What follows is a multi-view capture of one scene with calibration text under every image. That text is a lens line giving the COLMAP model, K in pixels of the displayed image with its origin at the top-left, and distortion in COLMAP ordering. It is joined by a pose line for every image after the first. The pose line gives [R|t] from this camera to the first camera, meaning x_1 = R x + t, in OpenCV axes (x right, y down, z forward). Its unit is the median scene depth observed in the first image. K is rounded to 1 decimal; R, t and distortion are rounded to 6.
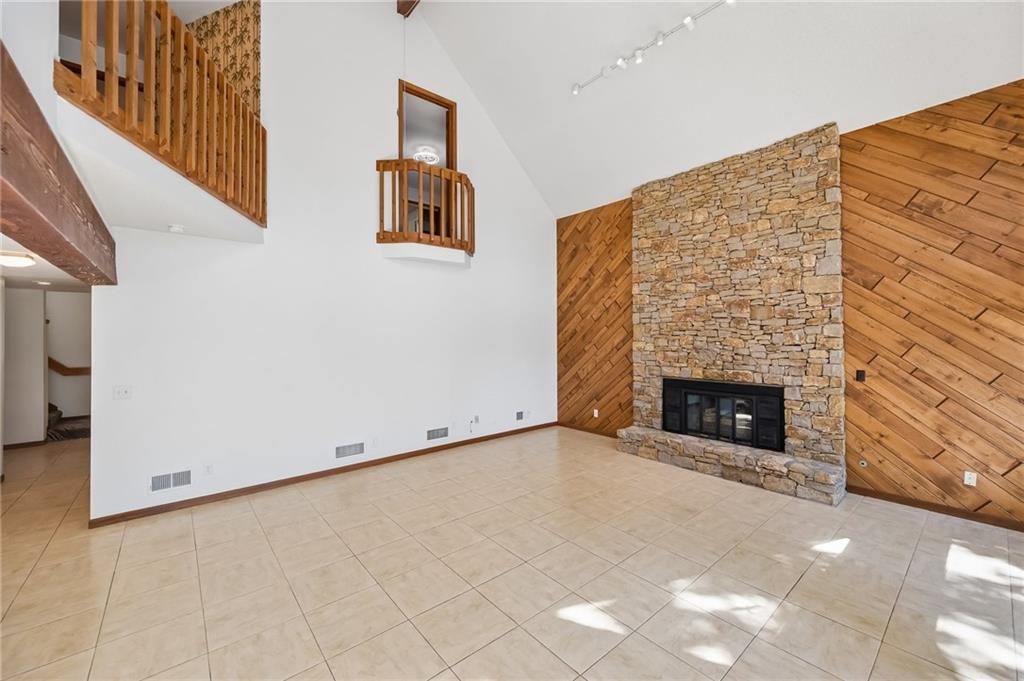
lens RADIAL K [[404.8, 0, 516.1], [0, 404.8, 331.2], [0, 0, 1]] dist [0.000714, 0.000226]
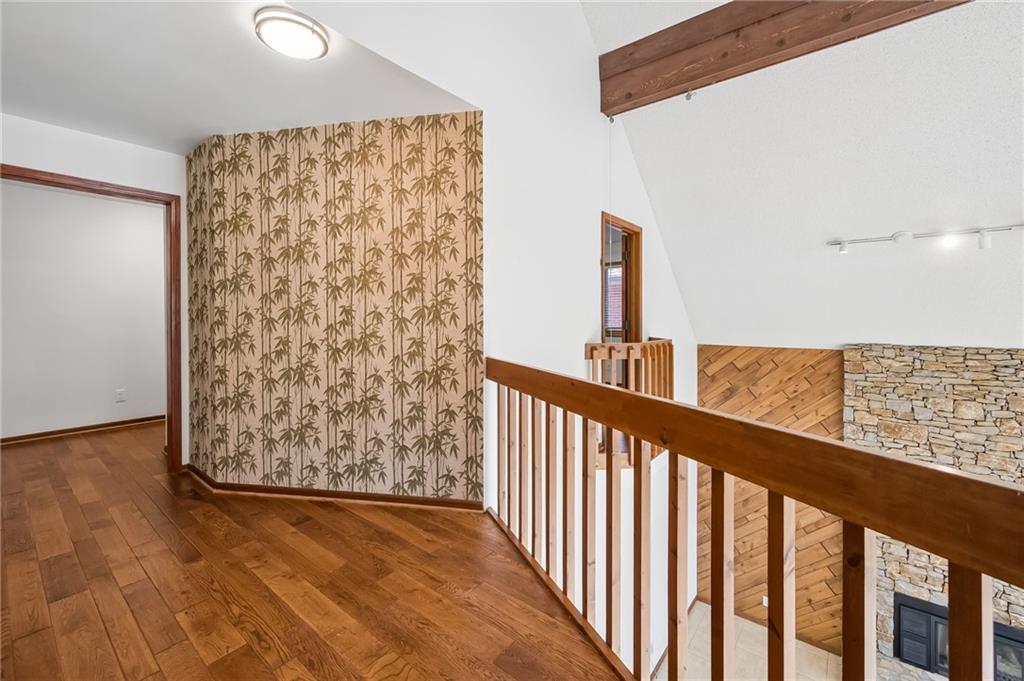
lens RADIAL K [[431.8, 0, 509.7], [0, 431.8, 323.9], [0, 0, 1]] dist [0.001571, 0.000632]
pose [[0.982455, 0.002115, 0.186489, -0.620181], [-0.005812, 0.999797, 0.019280, -0.484527], [-0.186410, -0.020025, 0.982268, 0.344171]]
